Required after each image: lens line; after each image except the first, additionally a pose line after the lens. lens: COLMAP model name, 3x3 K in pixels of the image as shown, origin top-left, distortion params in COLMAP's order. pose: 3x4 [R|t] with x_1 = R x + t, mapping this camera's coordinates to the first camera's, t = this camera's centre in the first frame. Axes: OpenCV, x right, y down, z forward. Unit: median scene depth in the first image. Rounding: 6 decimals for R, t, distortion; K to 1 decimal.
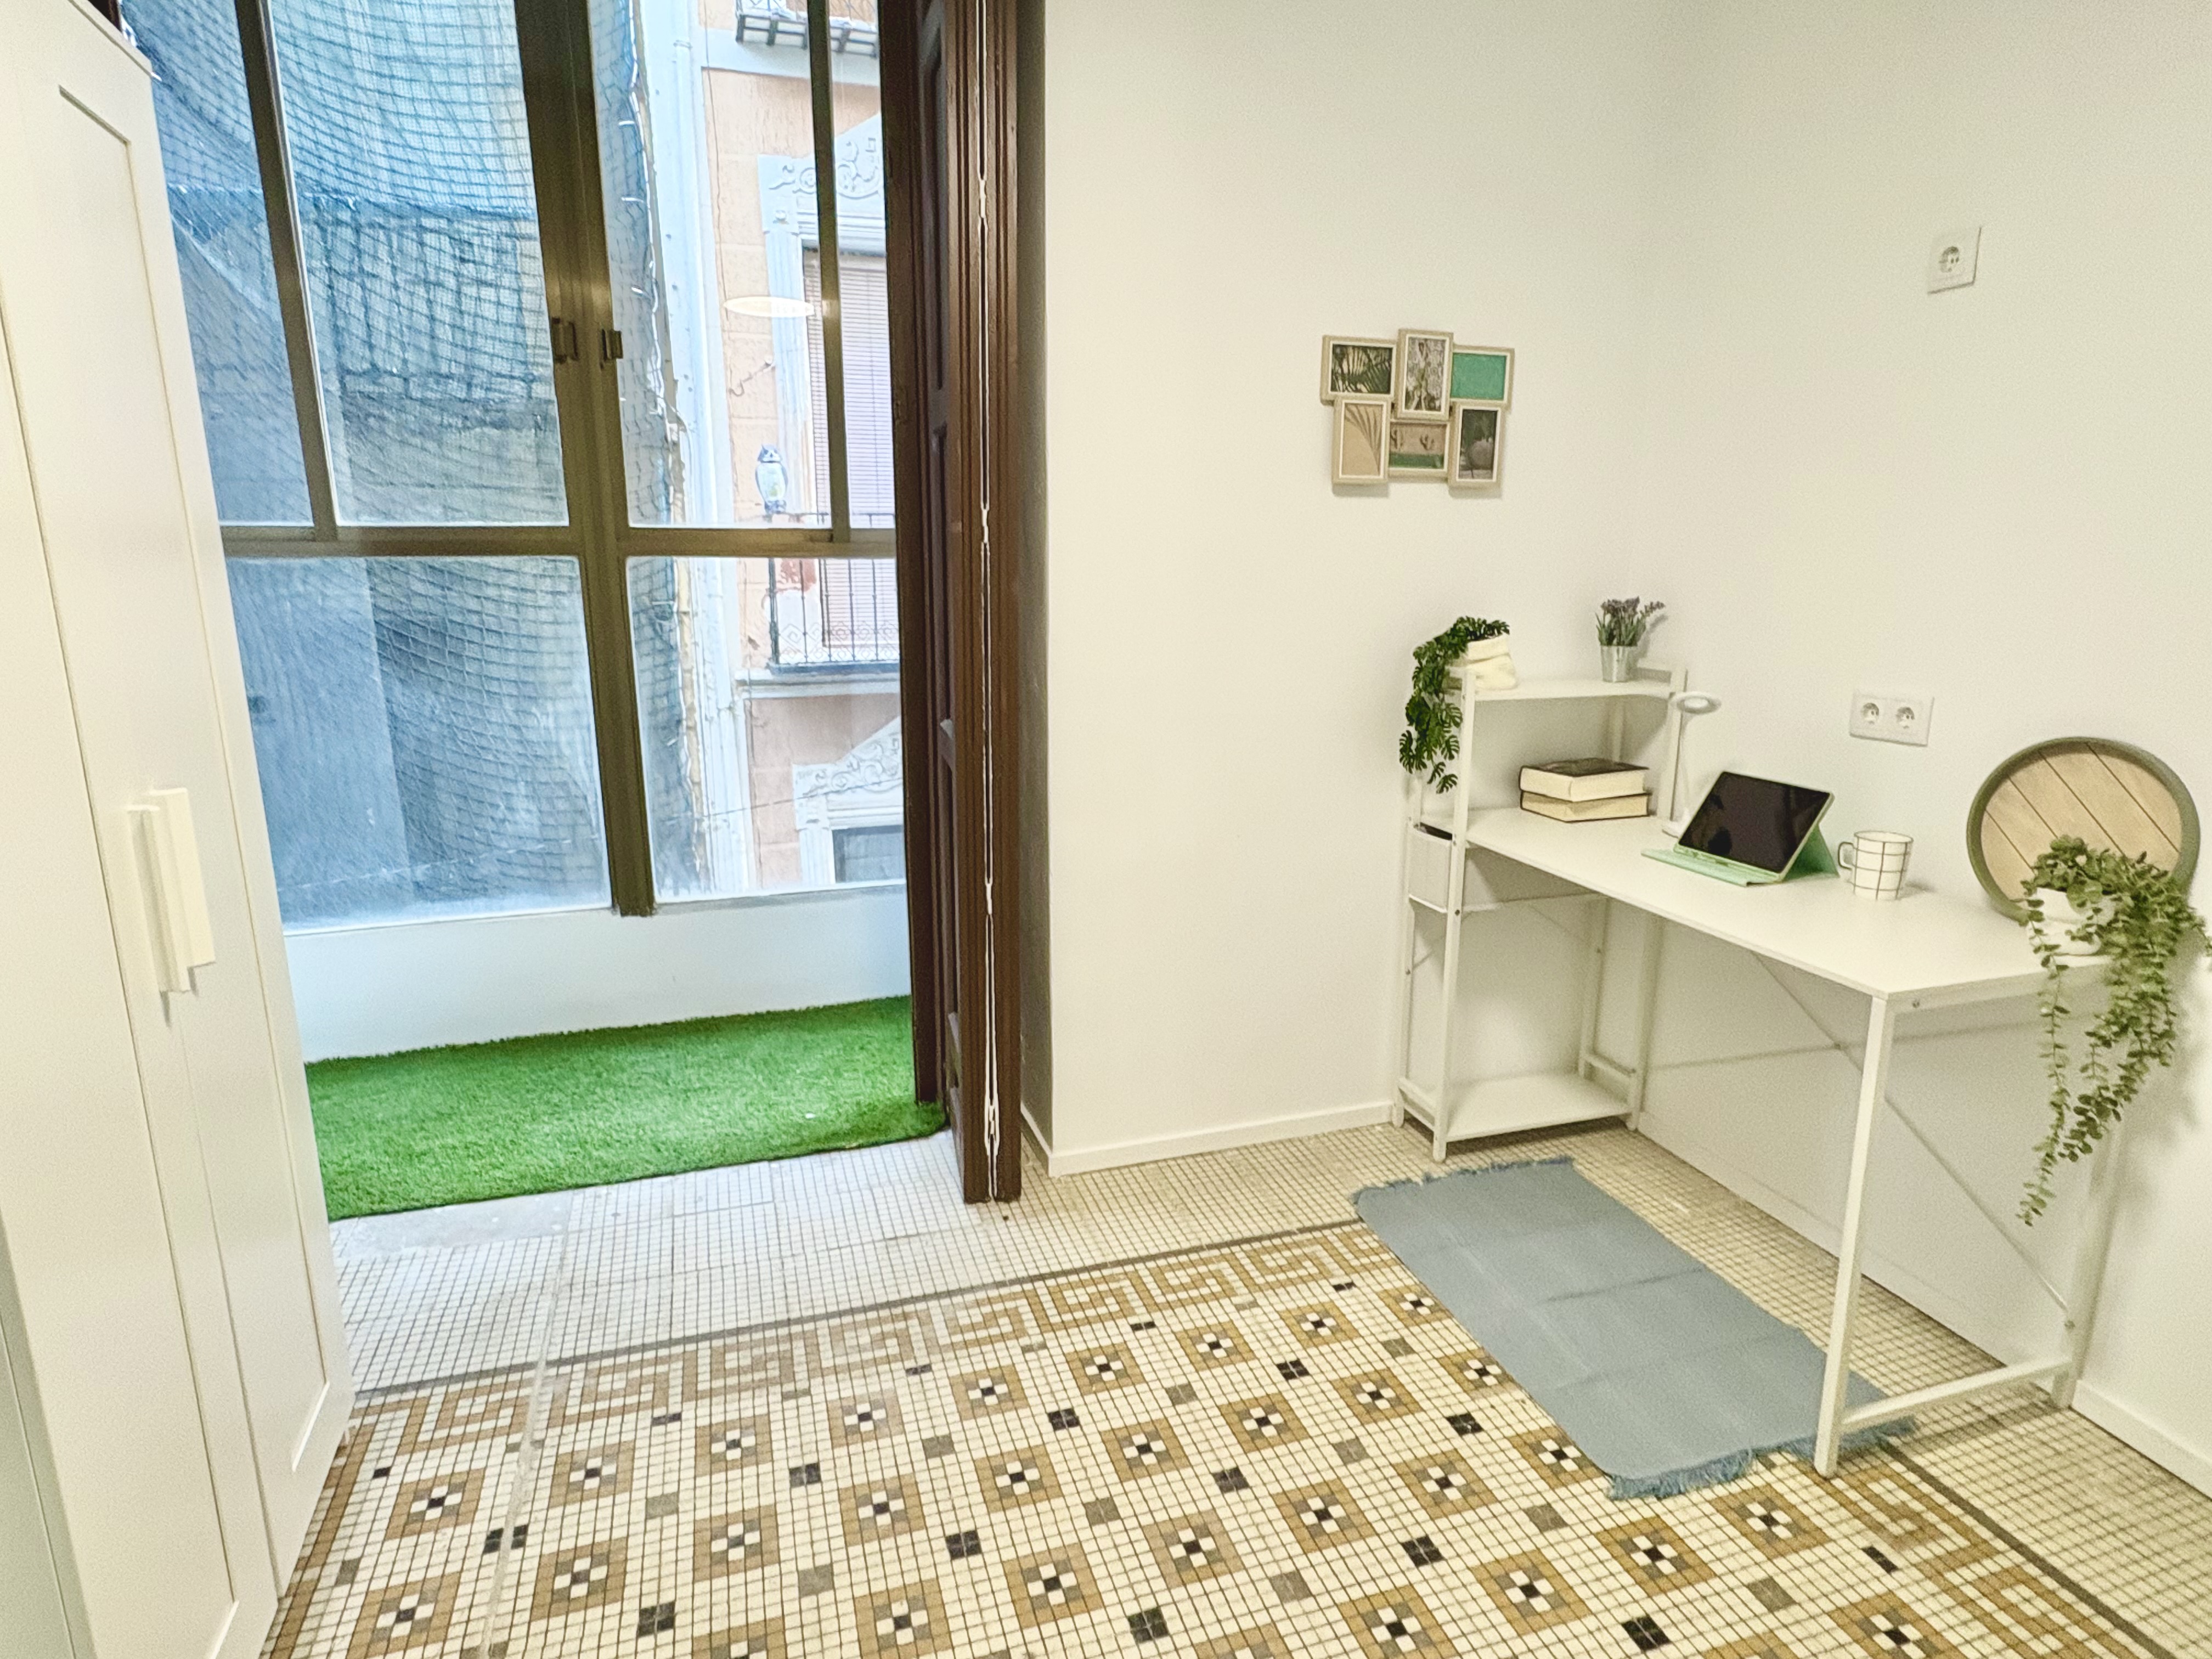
lens RADIAL K [[1237.7, 0, 1091.1], [0, 1237.7, 838.1], [0, 0, 1]] dist [0.003555, 0.000957]
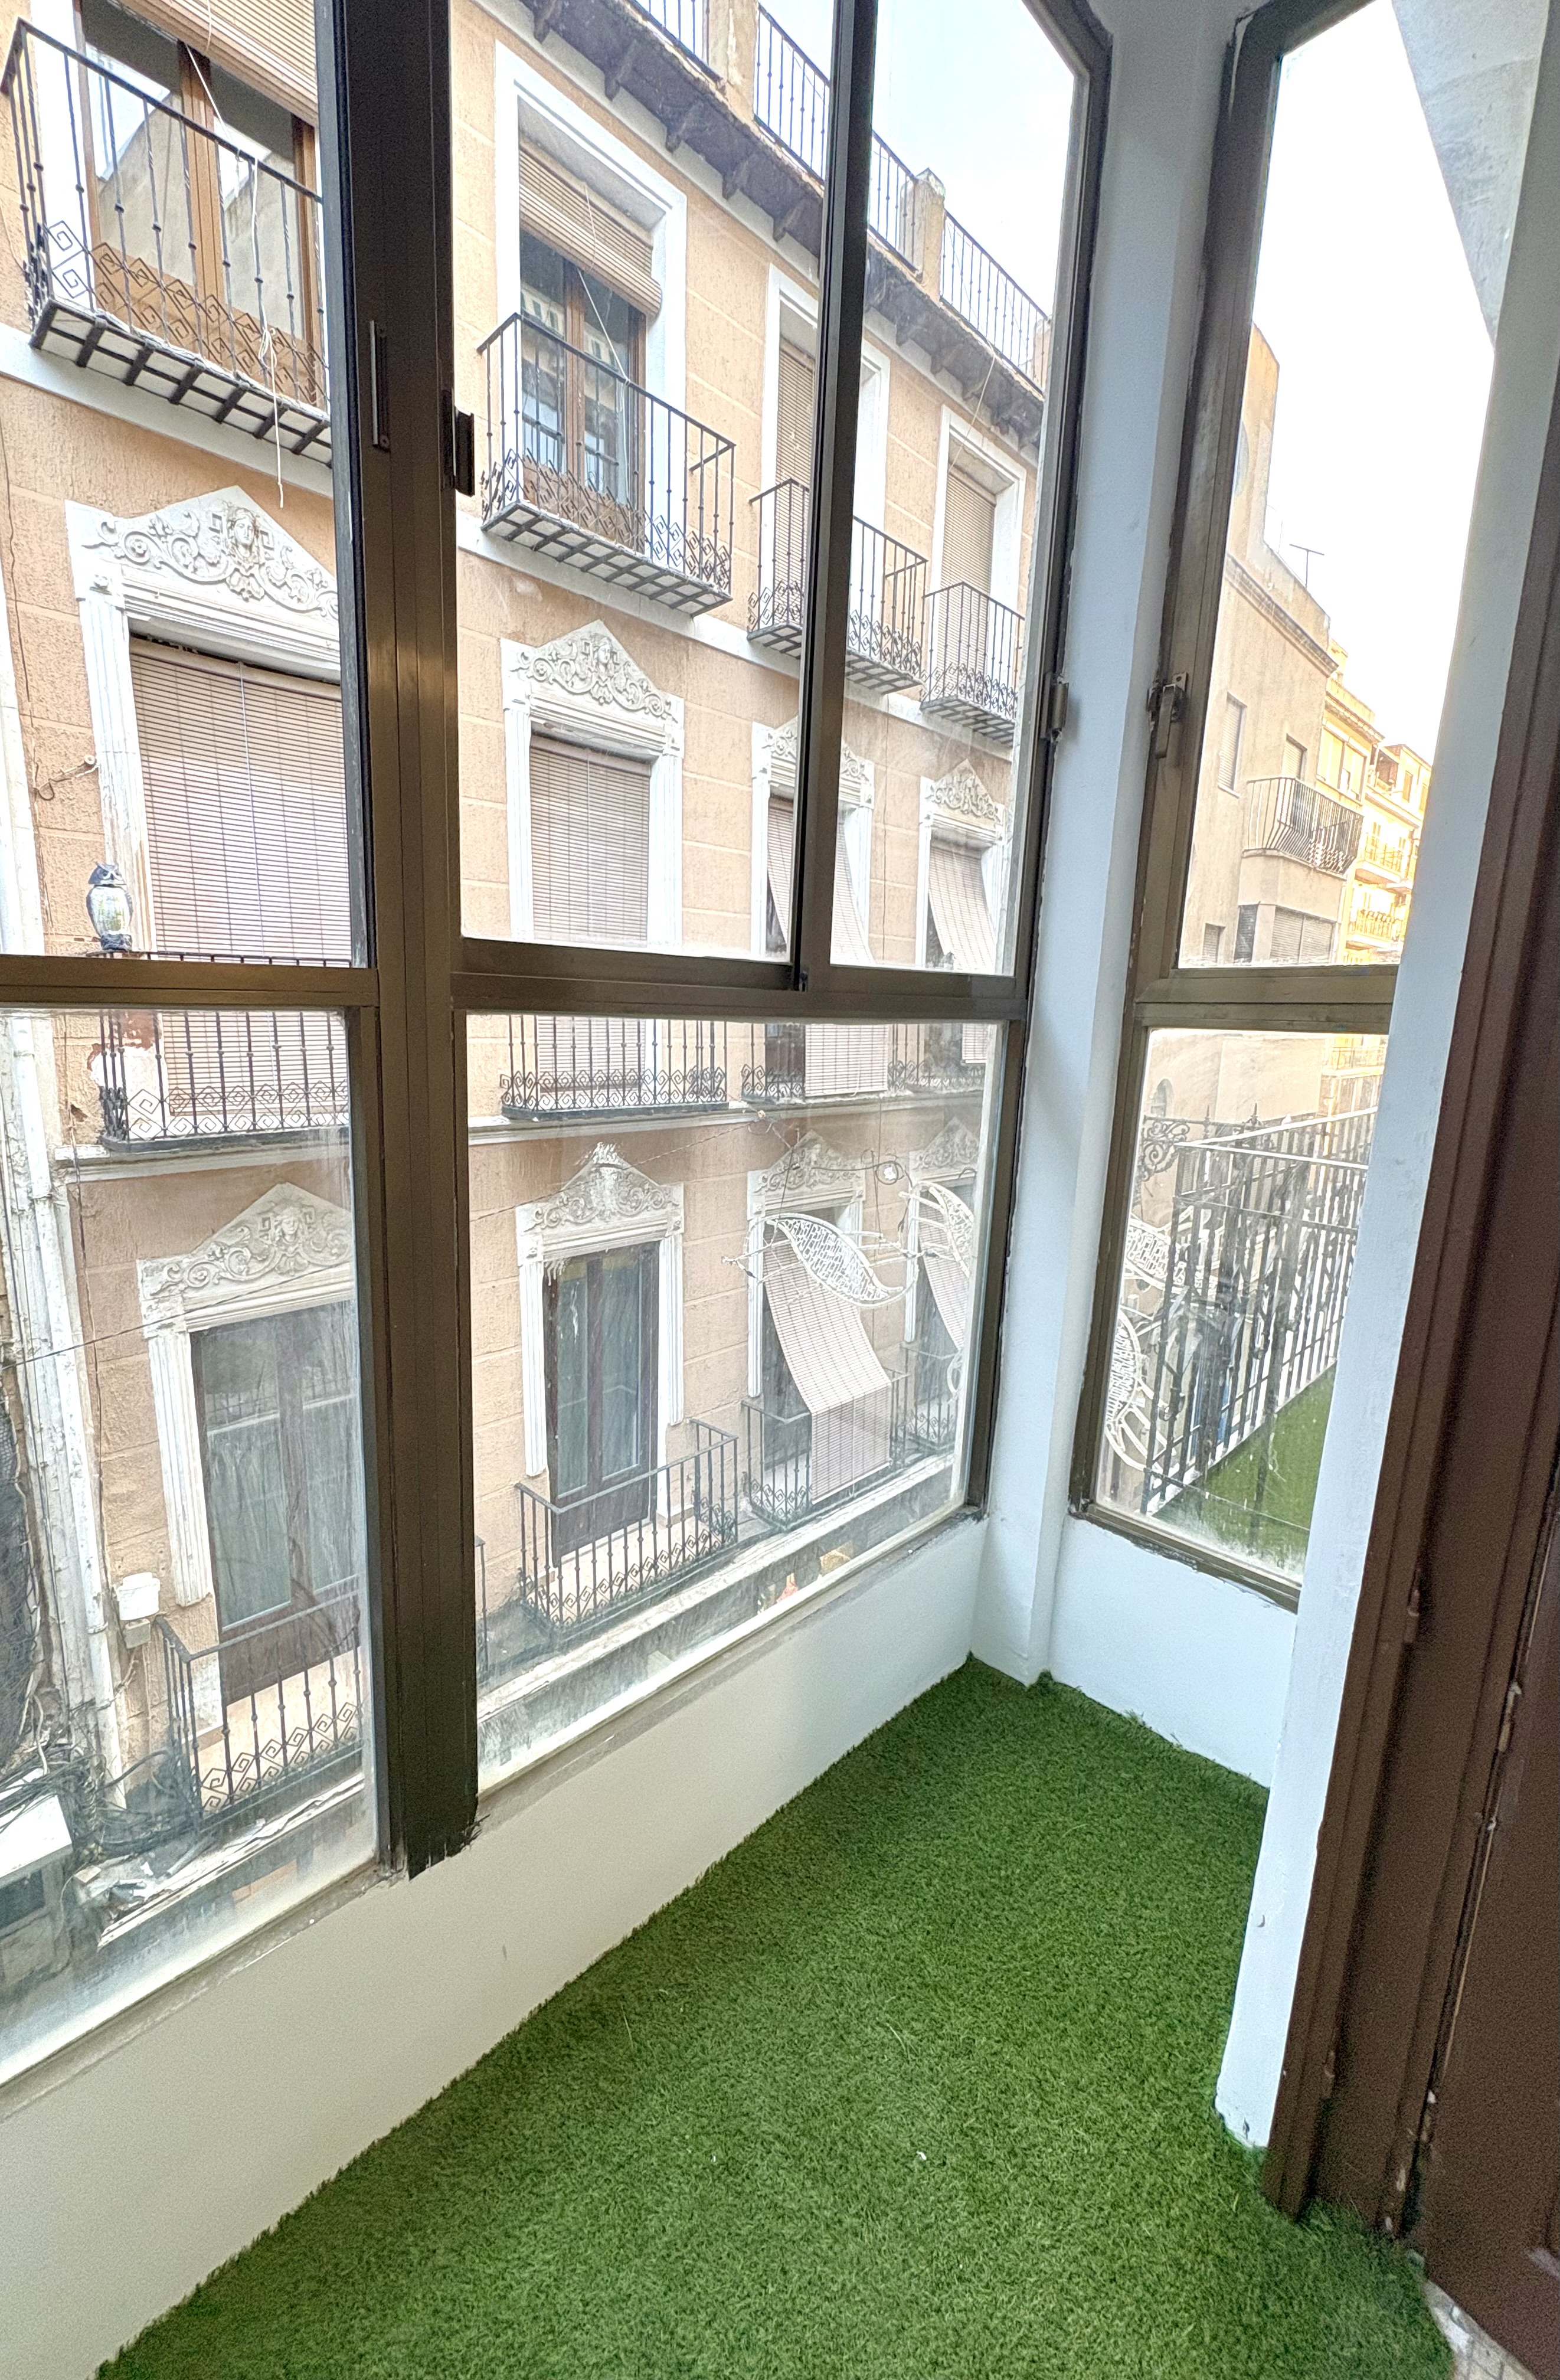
lens RADIAL K [[960.0, 0, 673.0], [0, 960.0, 1188.0], [0, 0, 1]] dist [0.003582, -0.000297]
pose [[0.909651, -0.057515, 0.411373, -0.606137], [0.074775, 0.996862, -0.025973, -0.217847], [-0.408588, 0.054387, 0.911097, 0.957243]]
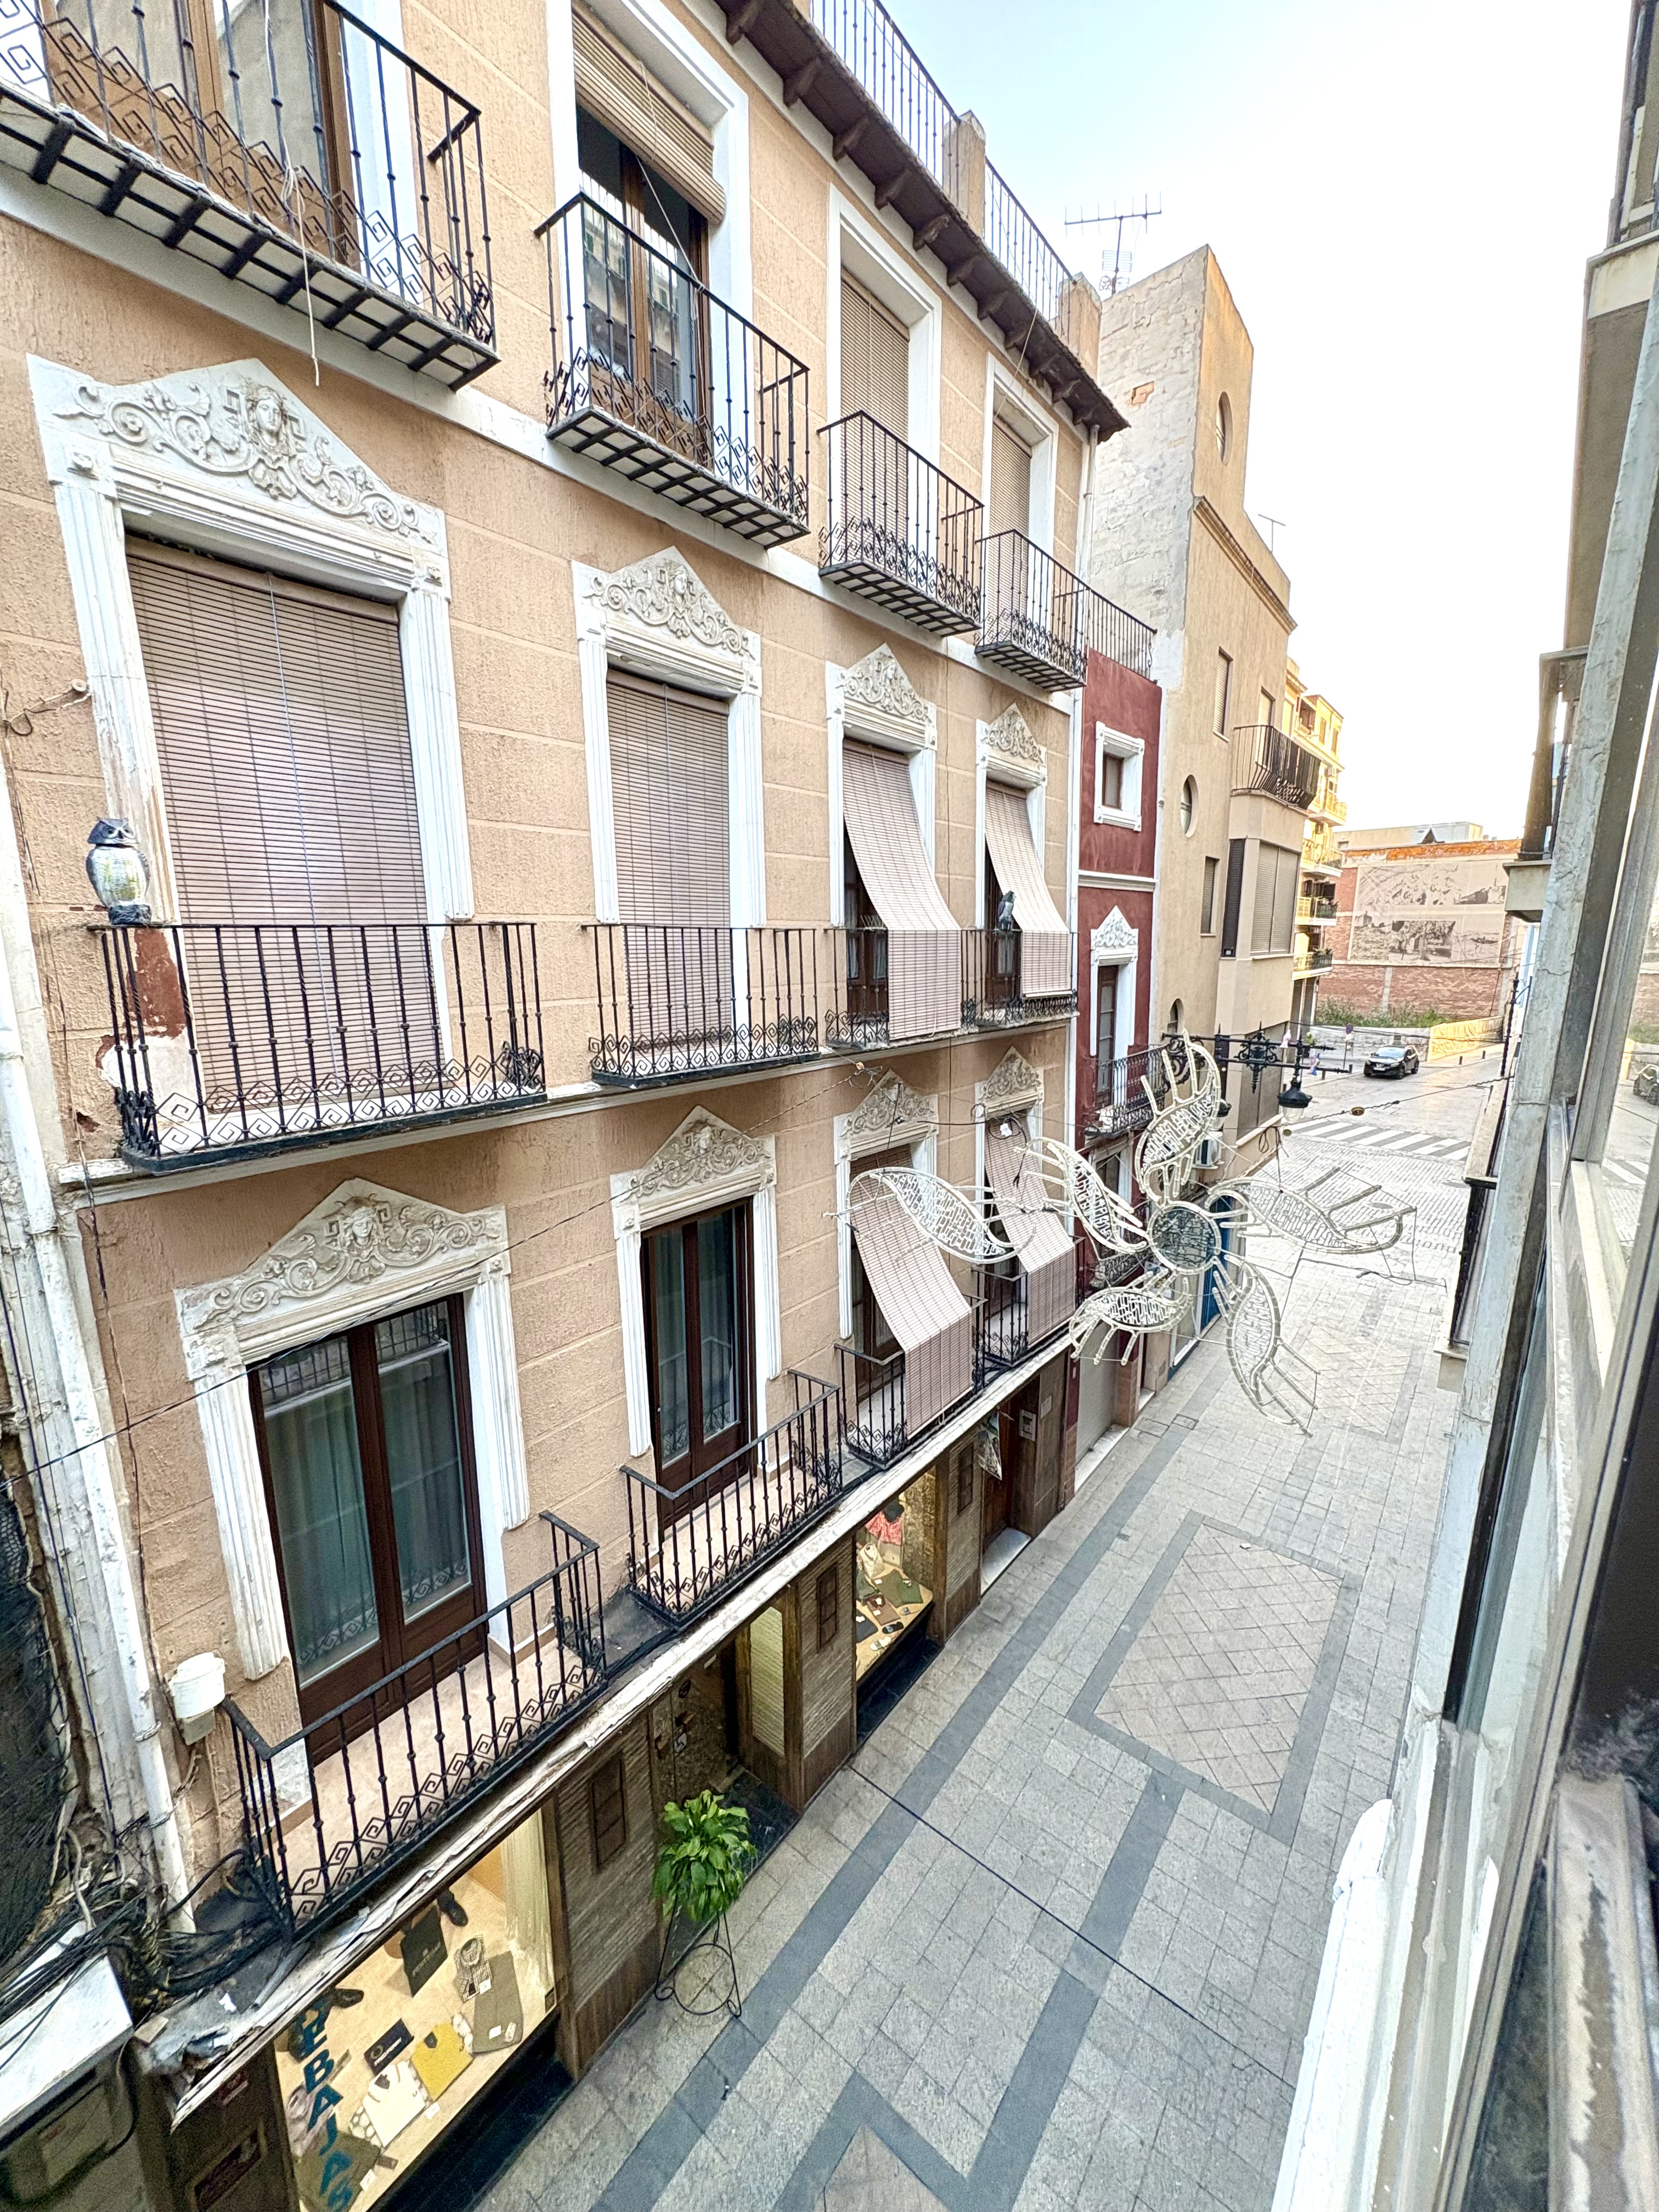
lens RADIAL K [[896.3, 0, 842.5], [0, 896.3, 1108.5], [0, 0, 1]] dist [0.001993, 0.000056]
pose [[0.830199, -0.102461, 0.547970, -0.669991], [0.118169, 0.992971, 0.006638, -0.402579], [-0.544799, 0.059242, 0.836471, 1.311511]]
